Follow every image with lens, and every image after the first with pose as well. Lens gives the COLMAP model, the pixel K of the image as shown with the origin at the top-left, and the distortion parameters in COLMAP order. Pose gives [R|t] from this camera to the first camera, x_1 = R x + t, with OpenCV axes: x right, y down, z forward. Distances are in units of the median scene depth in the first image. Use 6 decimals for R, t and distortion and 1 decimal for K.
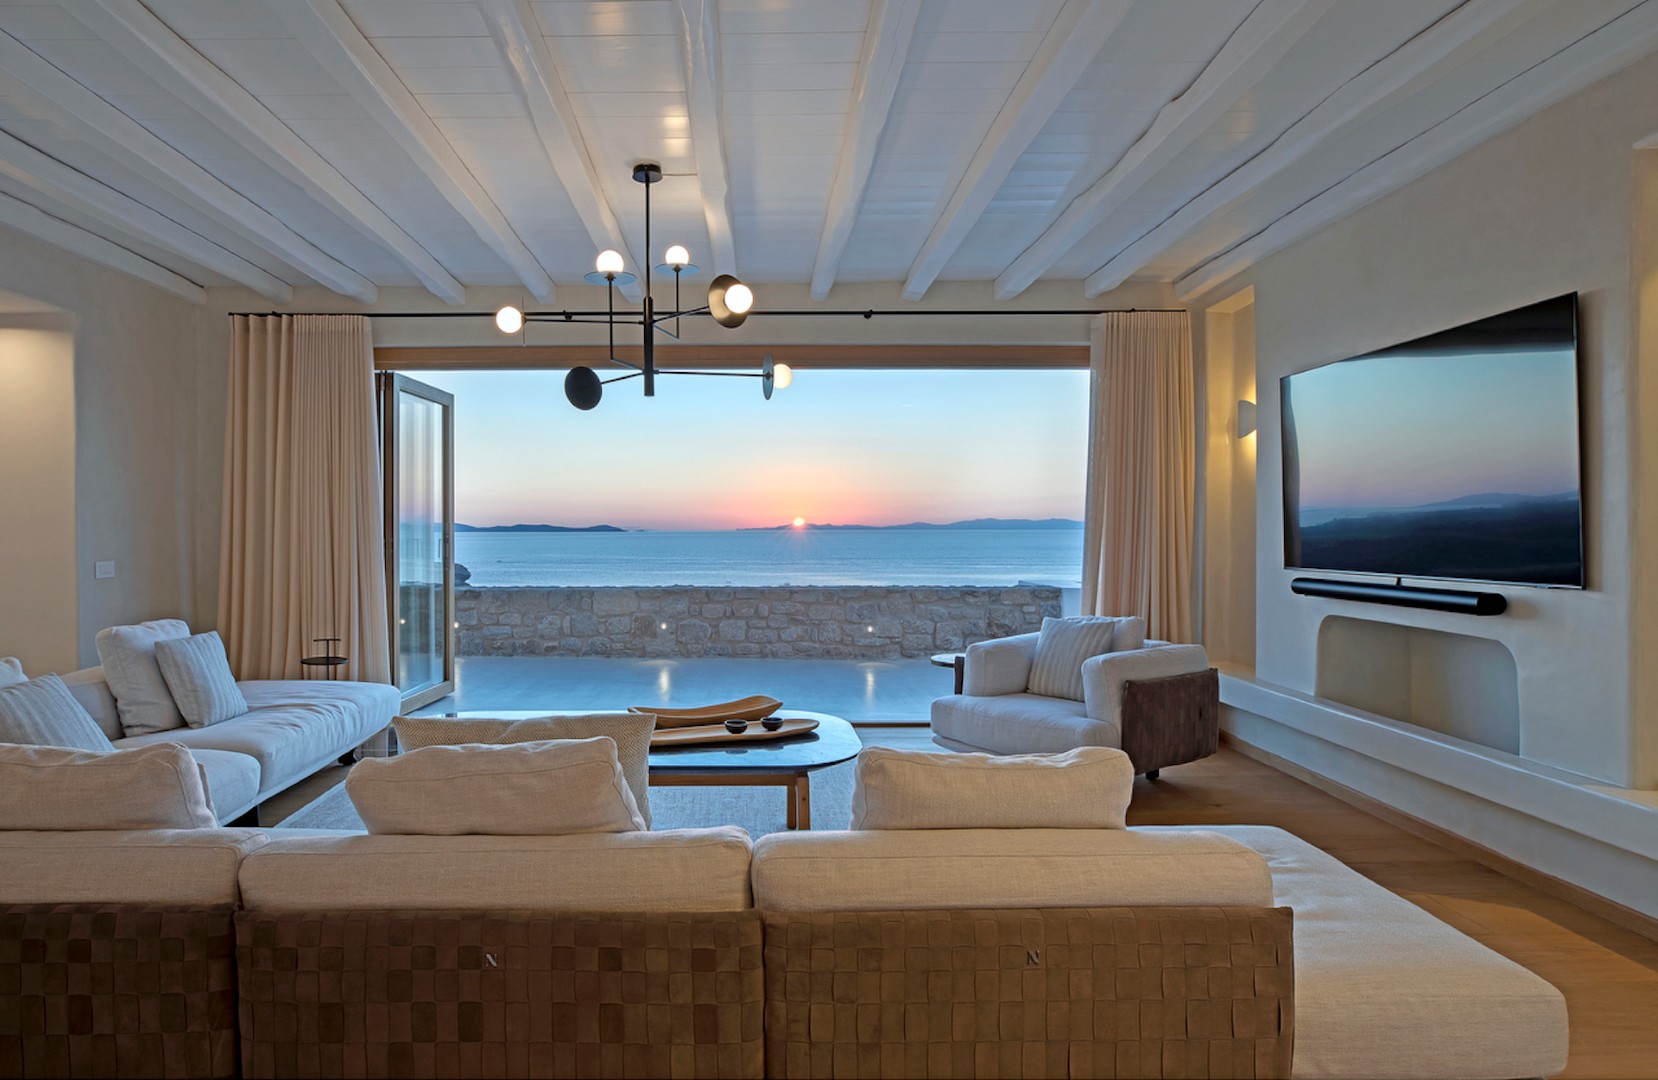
lens RADIAL K [[927.4, 0, 731.0], [0, 927.4, 523.3], [0, 0, 1]] dist [-0.036668, 0.031615]
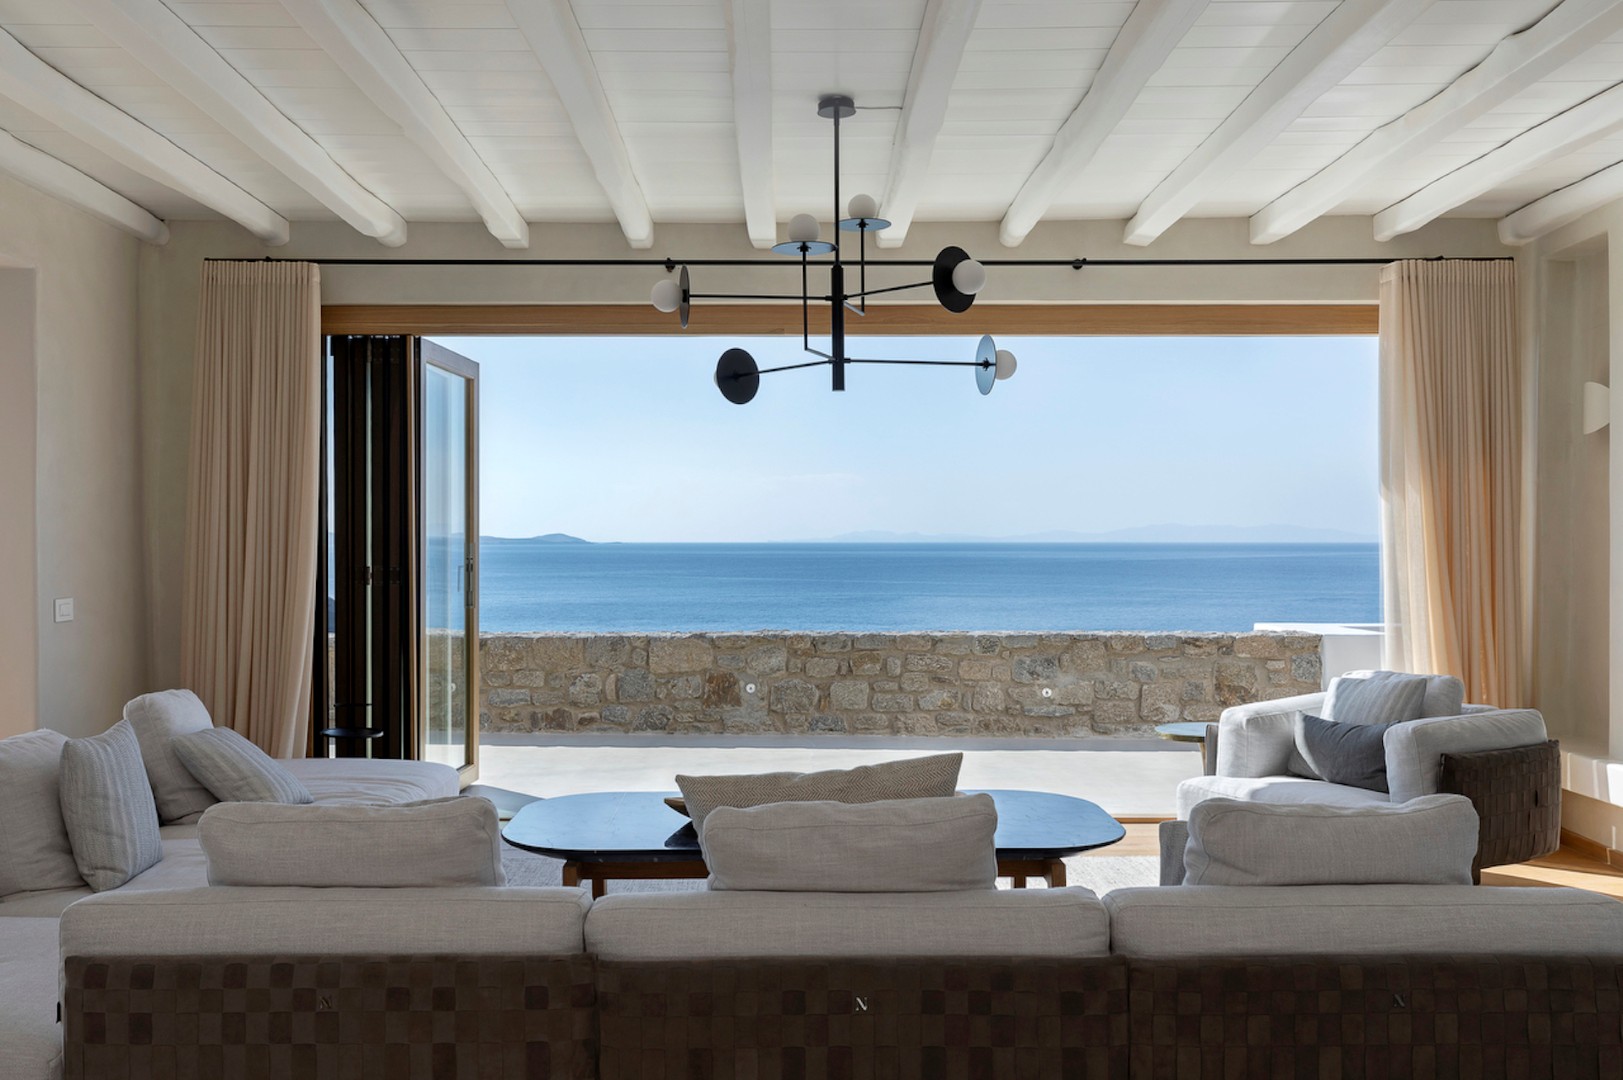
lens RADIAL K [[1477.9, 0, 768.5], [0, 1477.9, 537.6], [0, 0, 1]] dist [-0.011983, 0.064921]
pose [[0.999971, 0.001502, 0.007444, -0.100949], [-0.001539, 0.999986, 0.004990, -0.012562], [-0.007437, -0.005001, 0.999960, -0.166901]]
